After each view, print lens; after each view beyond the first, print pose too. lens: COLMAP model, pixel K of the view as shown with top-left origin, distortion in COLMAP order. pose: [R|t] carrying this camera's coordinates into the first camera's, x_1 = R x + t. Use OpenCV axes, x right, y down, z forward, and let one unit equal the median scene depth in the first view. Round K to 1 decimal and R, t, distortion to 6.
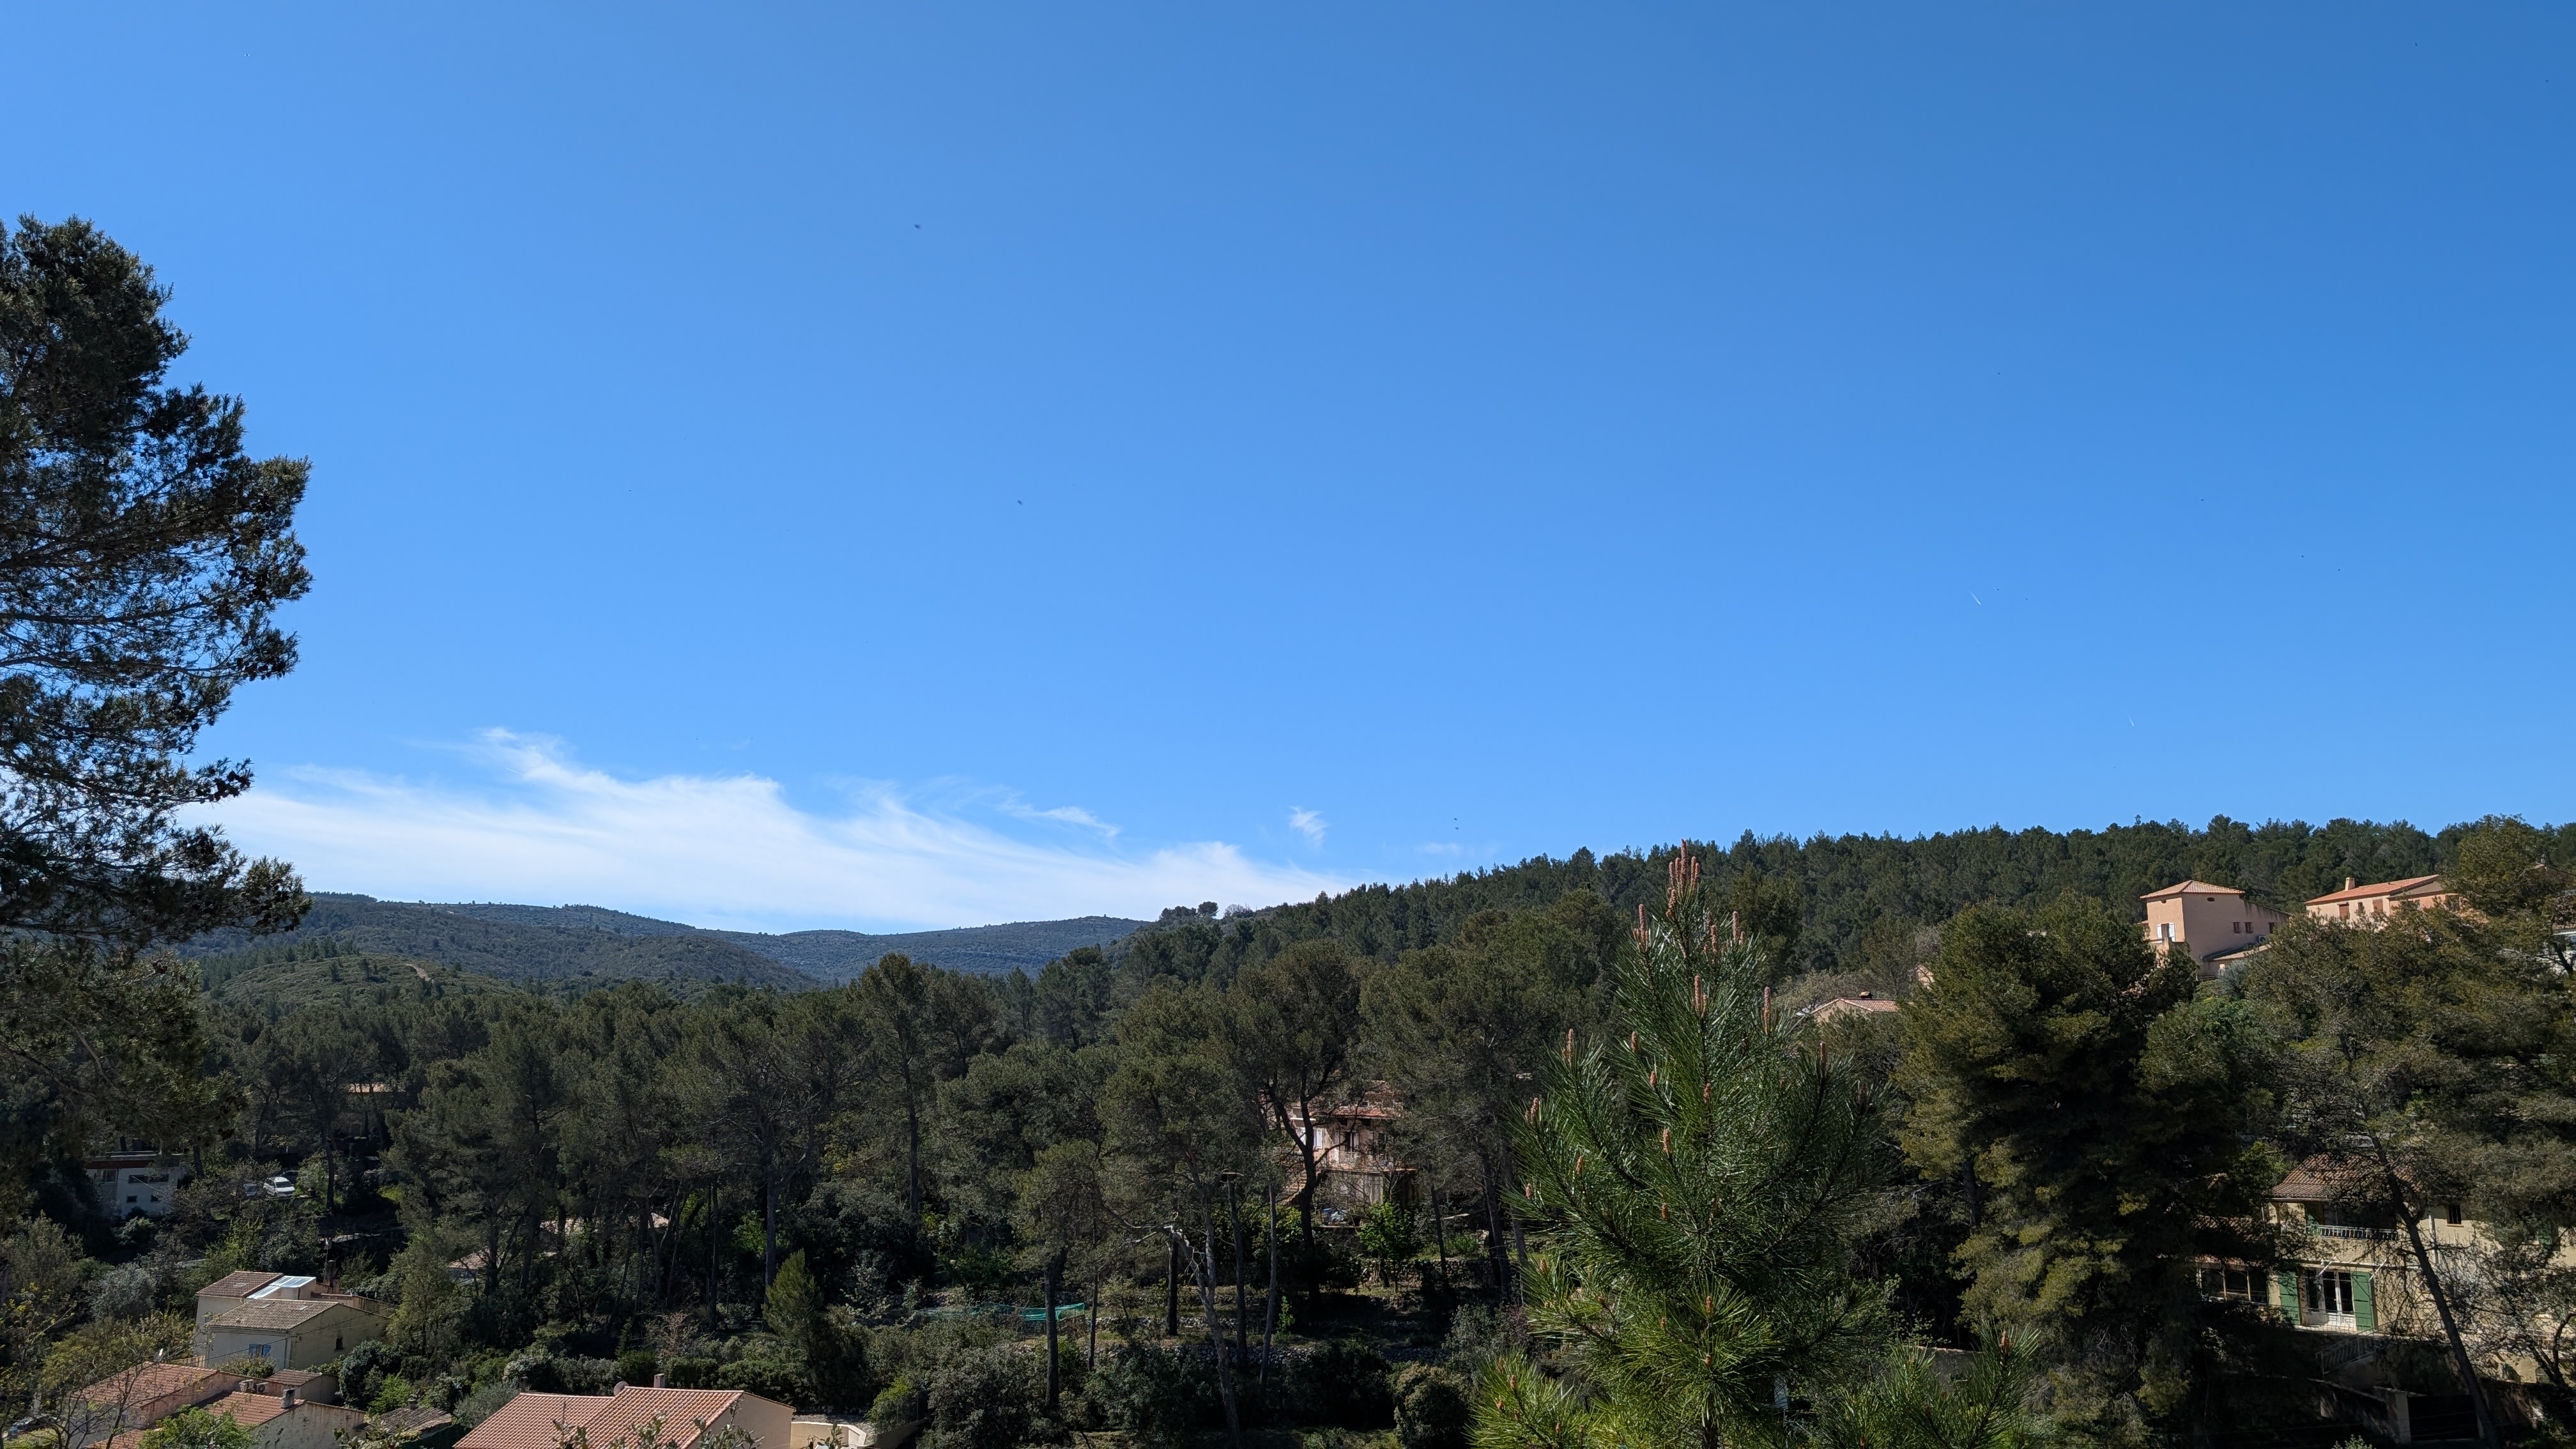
lens RADIAL K [[1919.4, 0, 1281.5], [0, 1919.4, 727.3], [0, 0, 1]] dist [0.011679, 0.001915]
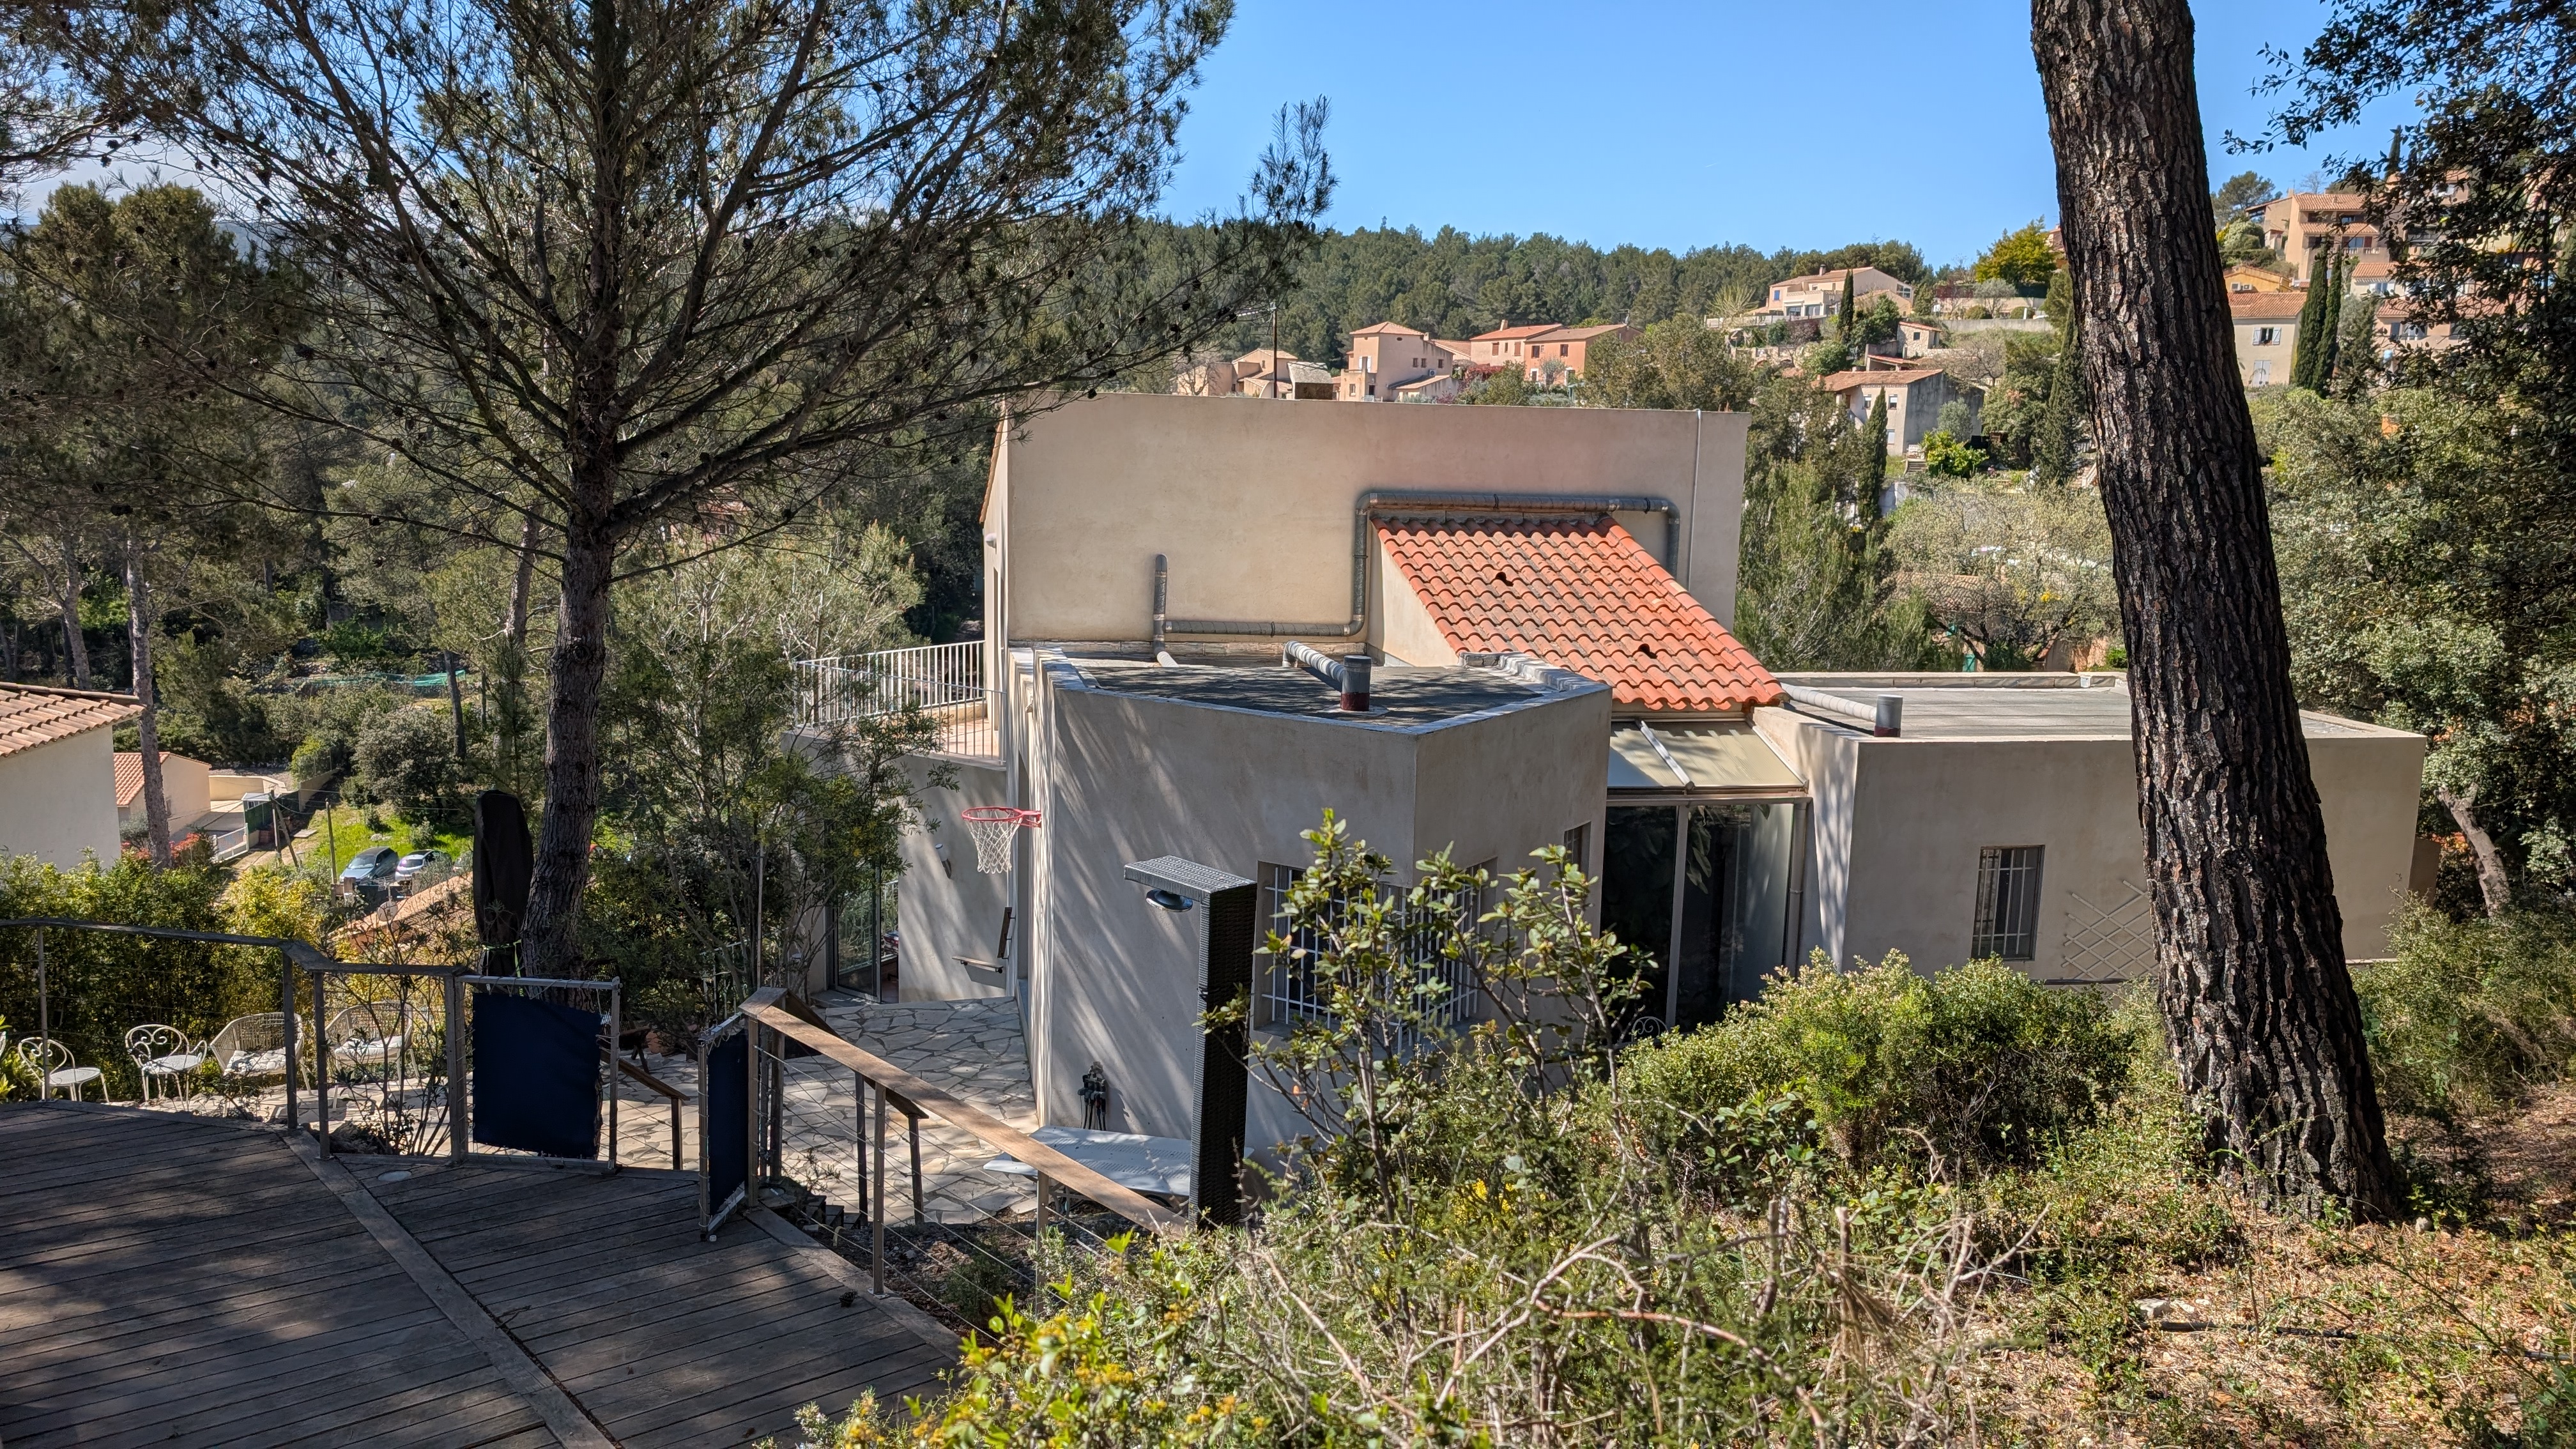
lens RADIAL K [[1919.4, 0, 1287.1], [0, 1919.4, 725.8], [0, 0, 1]] dist [0.011679, 0.001915]
pose [[0.933993, -0.035231, 0.355549, -0.043853], [-0.084213, 0.945382, 0.314898, -0.062446], [-0.347224, -0.324055, 0.880014, -0.168567]]
